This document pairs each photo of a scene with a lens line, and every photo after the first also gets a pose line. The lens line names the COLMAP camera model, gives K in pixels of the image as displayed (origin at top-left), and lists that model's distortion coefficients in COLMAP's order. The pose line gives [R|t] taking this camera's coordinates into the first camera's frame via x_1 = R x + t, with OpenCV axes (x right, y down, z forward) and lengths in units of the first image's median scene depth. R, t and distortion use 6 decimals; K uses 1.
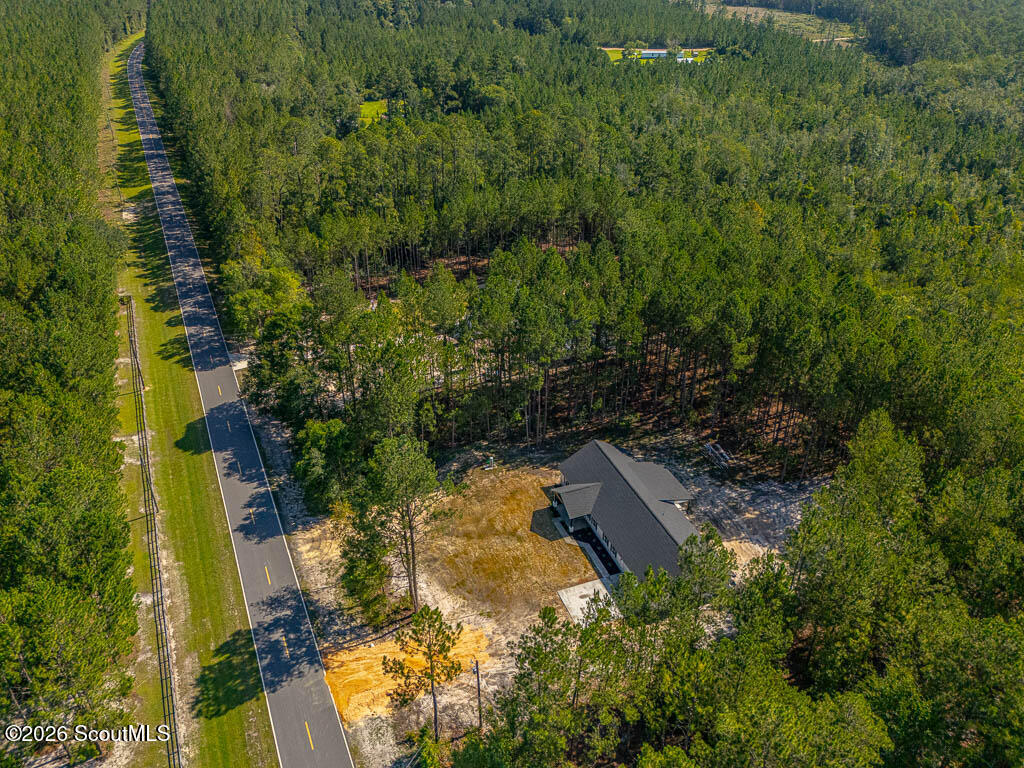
lens RADIAL K [[773.1, 0, 512.0], [0, 773.1, 384.0], [0, 0, 1]] dist [0.064059, -0.100316]
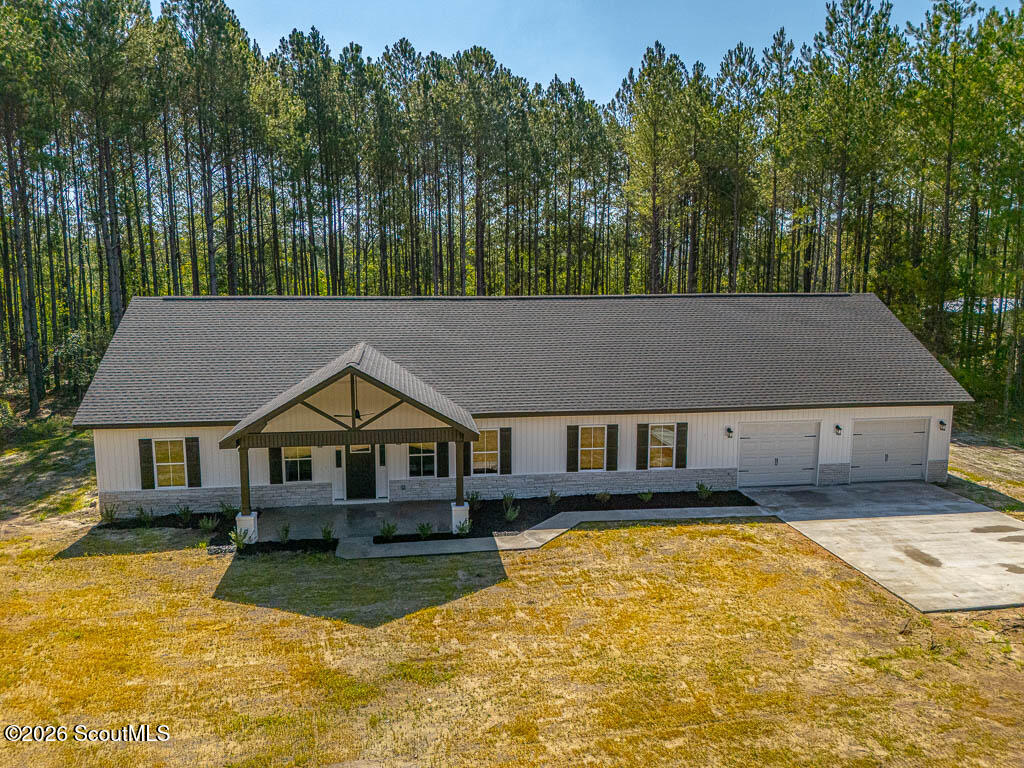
lens RADIAL K [[773.1, 0, 512.0], [0, 773.1, 384.0], [0, 0, 1]] dist [0.064059, -0.100316]
pose [[0.227324, -0.140957, 0.963564, -0.116554], [0.505950, 0.862536, 0.006814, 0.174271], [-0.832069, 0.485965, 0.267393, 0.983273]]
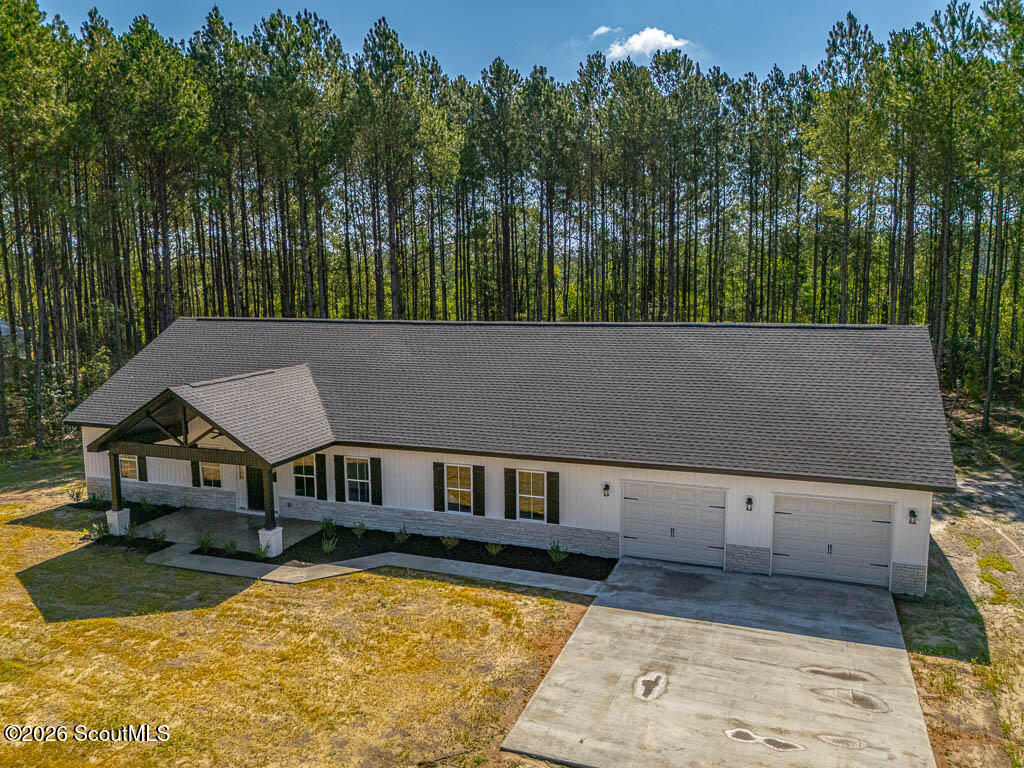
lens RADIAL K [[773.1, 0, 512.0], [0, 773.1, 384.0], [0, 0, 1]] dist [0.064059, -0.100316]
pose [[0.662936, -0.103082, 0.741546, -0.032125], [0.394431, 0.889958, -0.228906, 0.238083], [-0.636349, 0.444239, 0.630645, 0.868273]]
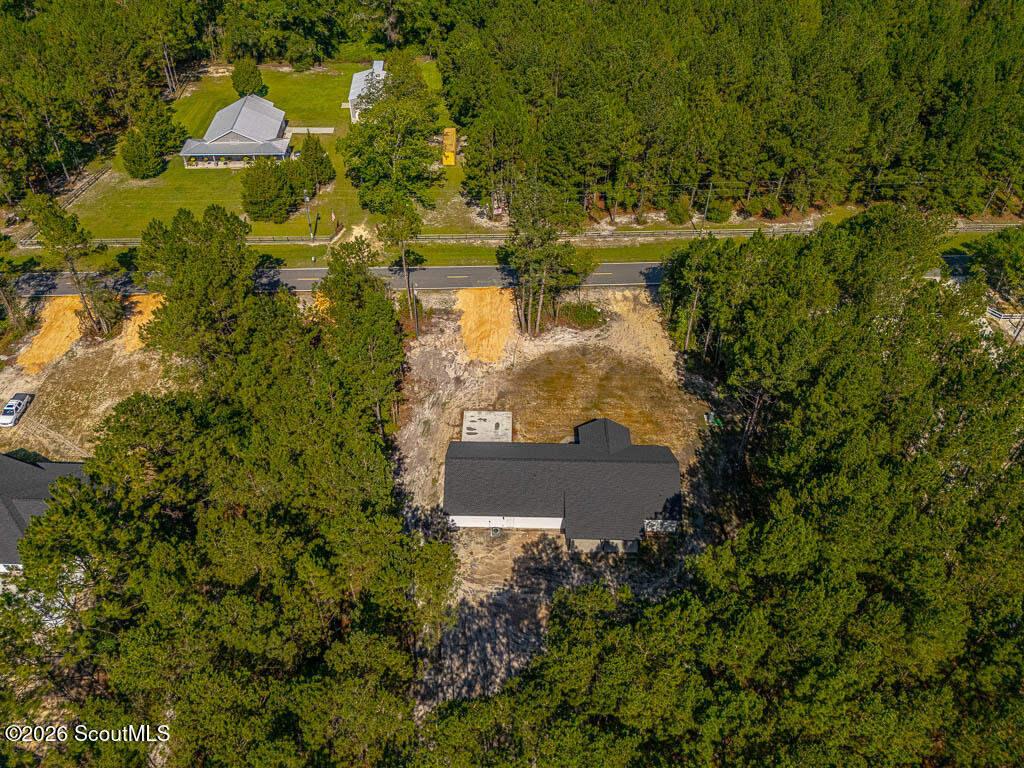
lens RADIAL K [[773.1, 0, 512.0], [0, 773.1, 384.0], [0, 0, 1]] dist [0.064059, -0.100316]
pose [[-0.366948, 0.609837, -0.702459, 0.797243], [-0.487878, 0.516783, 0.703499, -0.524657], [0.792038, 0.600861, 0.107893, 0.837830]]
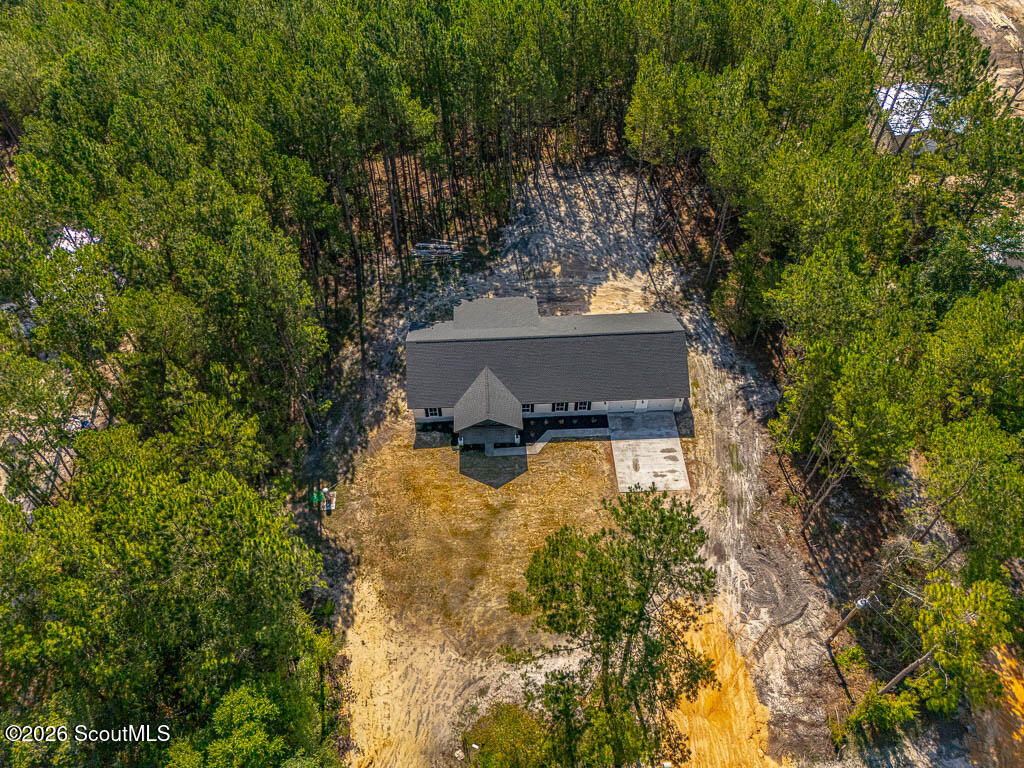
lens RADIAL K [[766.9, 0, 512.0], [0, 766.9, 384.0], [0, 0, 1]] dist [0.084679, -0.116977]
pose [[0.320354, -0.738573, 0.593197, -0.333001], [0.503609, 0.663161, 0.553711, -0.262351], [-0.802341, 0.121356, 0.584398, 0.621171]]
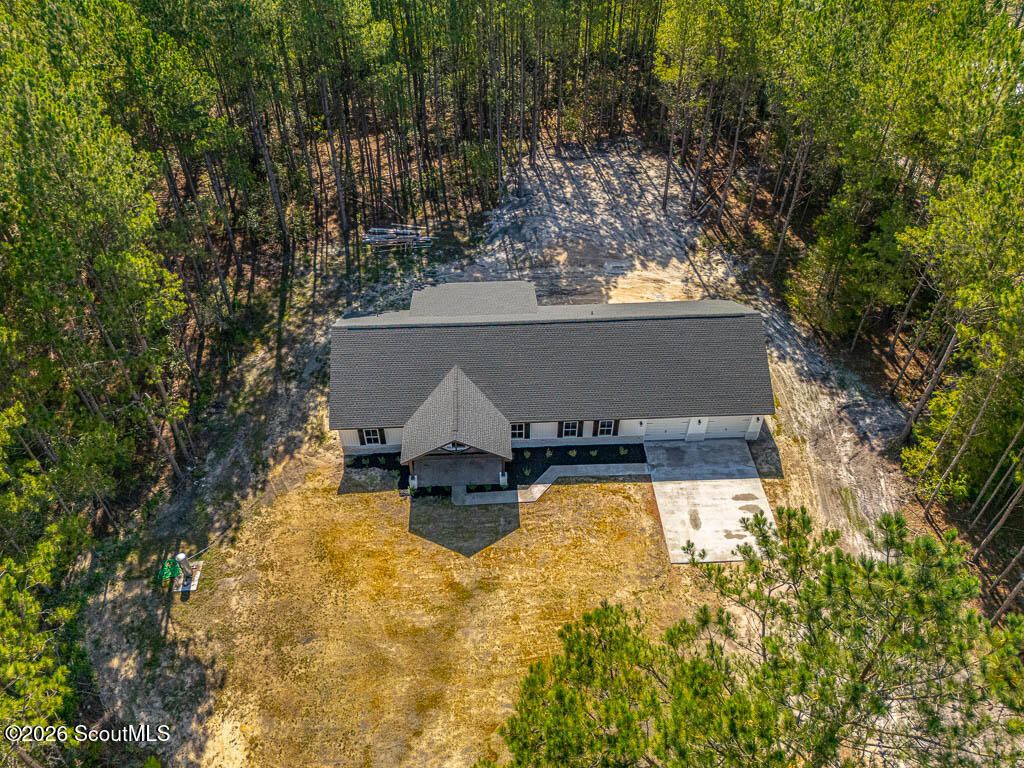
lens RADIAL K [[773.1, 0, 512.0], [0, 773.1, 384.0], [0, 0, 1]] dist [0.064059, -0.100316]
pose [[0.320175, -0.653959, 0.685438, -0.210660], [0.498282, 0.731608, 0.465257, -0.066553], [-0.805731, 0.192578, 0.560099, 0.782600]]
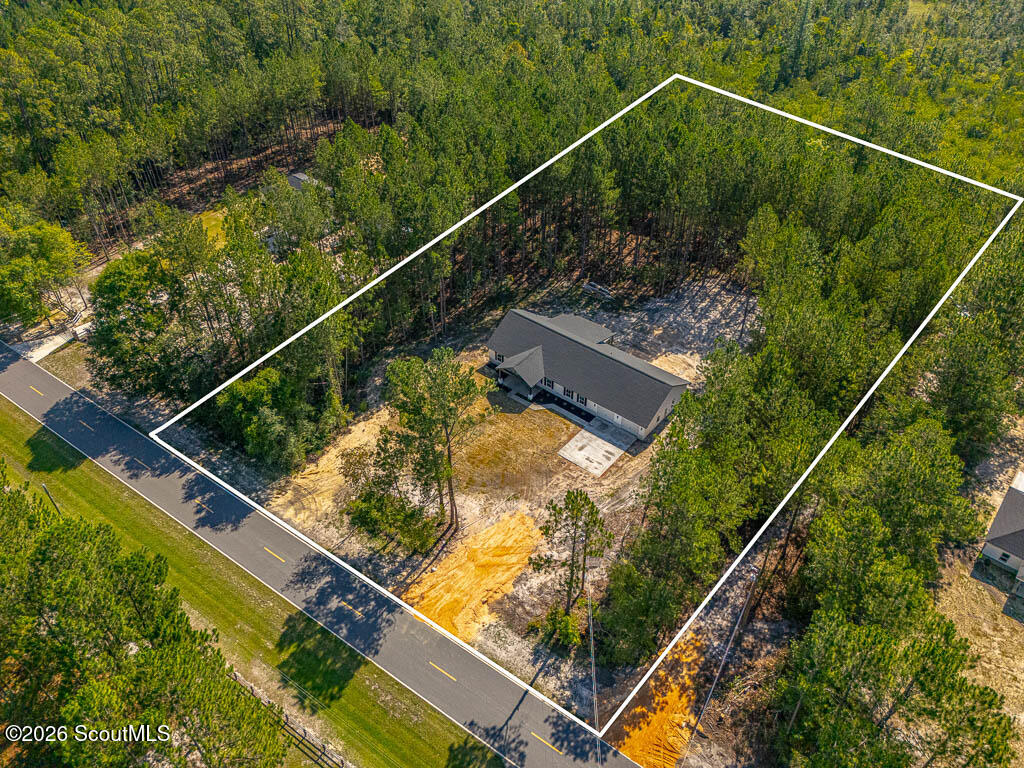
lens RADIAL K [[753.5, 0, 512.0], [0, 753.5, 384.0], [0, 0, 1]] dist [0.059068, -0.101639]
pose [[0.869603, -0.329237, 0.367958, -0.332368], [0.263378, 0.939661, 0.218332, -0.059287], [-0.417639, -0.092951, 0.903846, 0.108428]]
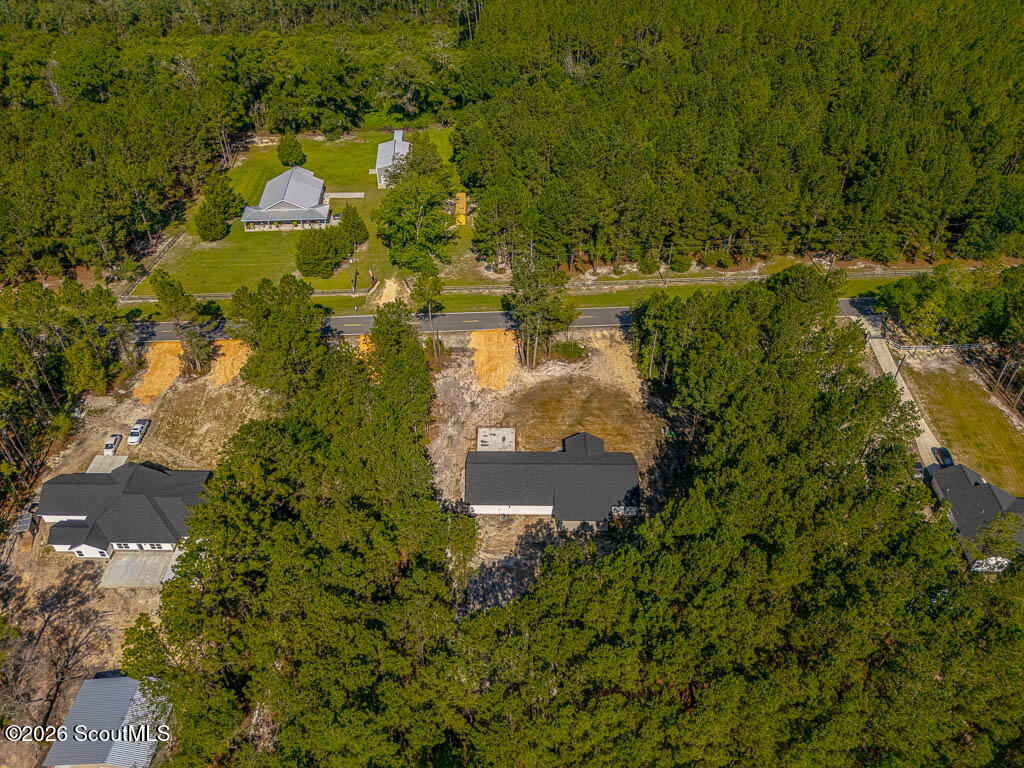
lens RADIAL K [[773.1, 0, 512.0], [0, 773.1, 384.0], [0, 0, 1]] dist [0.064059, -0.100316]
pose [[-0.362937, 0.602401, -0.710908, 1.023133], [-0.477057, 0.535237, 0.697093, -0.773932], [0.800433, 0.592144, 0.093122, 0.793209]]
